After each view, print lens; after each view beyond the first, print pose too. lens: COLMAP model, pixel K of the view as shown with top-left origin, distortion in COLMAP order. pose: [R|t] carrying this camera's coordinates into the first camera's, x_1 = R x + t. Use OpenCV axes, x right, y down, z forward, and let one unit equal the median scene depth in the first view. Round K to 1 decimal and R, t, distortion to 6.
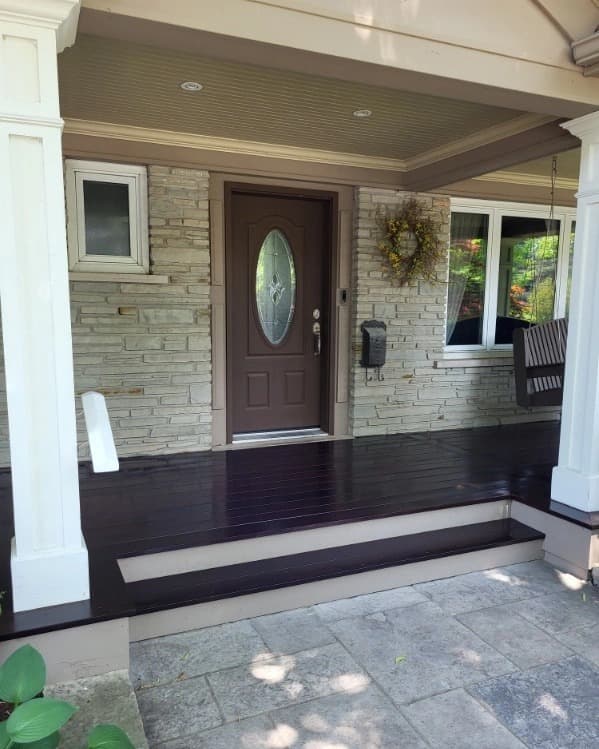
lens RADIAL K [[603.9, 0, 299.1], [0, 603.9, 374.2], [0, 0, 1]] dist [0.030833, -0.014422]
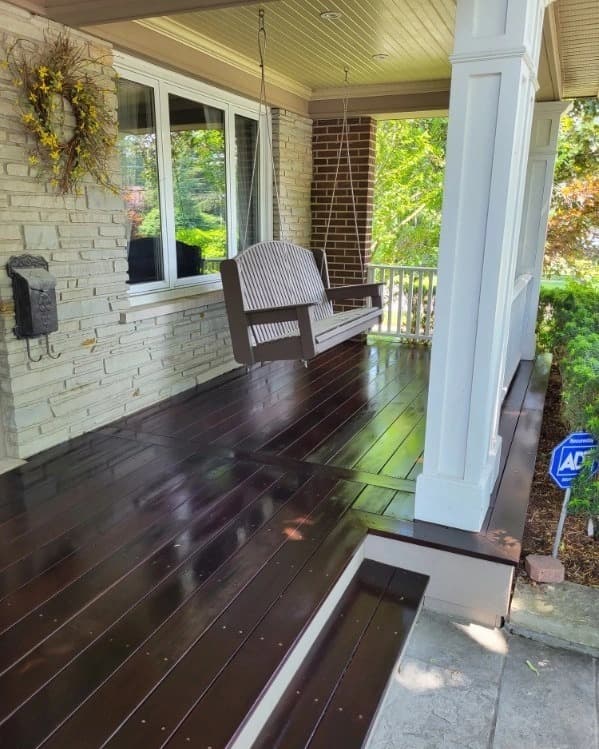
lens RADIAL K [[603.9, 0, 296.4], [0, 603.9, 381.2], [0, 0, 1]] dist [0.030833, -0.014422]
pose [[0.742254, -0.171824, 0.647716, -0.078126], [0.064931, 0.980462, 0.185685, -0.061355], [-0.666966, -0.095769, 0.738908, 0.391686]]
